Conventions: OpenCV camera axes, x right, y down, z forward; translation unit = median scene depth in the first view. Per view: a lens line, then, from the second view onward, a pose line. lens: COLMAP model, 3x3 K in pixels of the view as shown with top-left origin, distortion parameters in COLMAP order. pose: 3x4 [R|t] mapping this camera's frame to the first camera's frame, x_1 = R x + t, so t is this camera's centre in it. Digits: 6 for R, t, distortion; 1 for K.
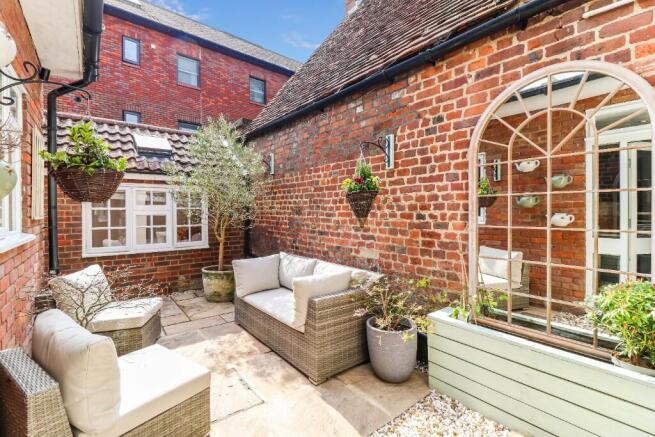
lens RADIAL K [[293.9, 0, 312.7], [0, 293.9, 207.2], [0, 0, 1]] dist [0.020121, 0.000048]
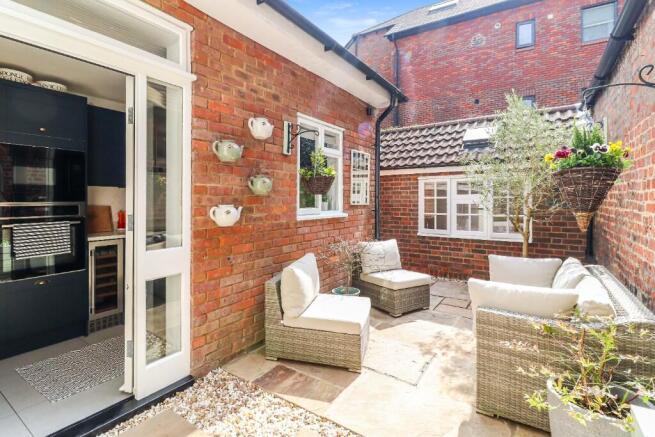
lens RADIAL K [[307.4, 0, 330.8], [0, 307.4, 198.6], [0, 0, 1]] dist [0.000553, -0.003935]
pose [[0.348106, -0.001160, -0.937454, 0.489636], [0.011086, 0.999934, 0.002879, -0.000452], [0.937390, -0.011395, 0.348096, 0.238613]]
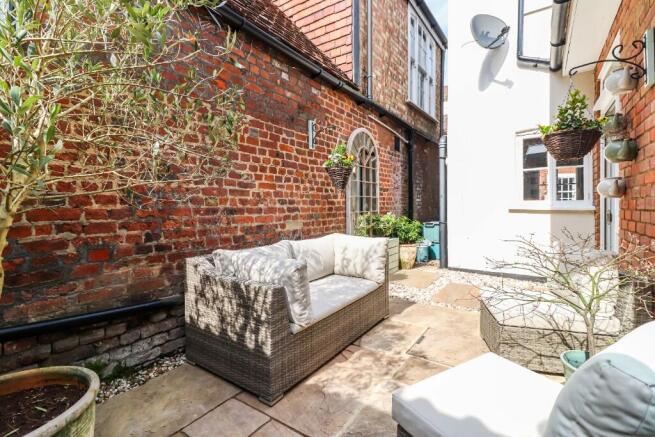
lens RADIAL K [[307.4, 0, 318.0], [0, 307.4, 207.8], [0, 0, 1]] dist [0.000553, -0.003935]
pose [[-0.306412, -0.006308, 0.951878, -0.849879], [-0.008749, 0.999954, 0.003810, 0.091228], [-0.951859, -0.007161, -0.306453, 1.243269]]
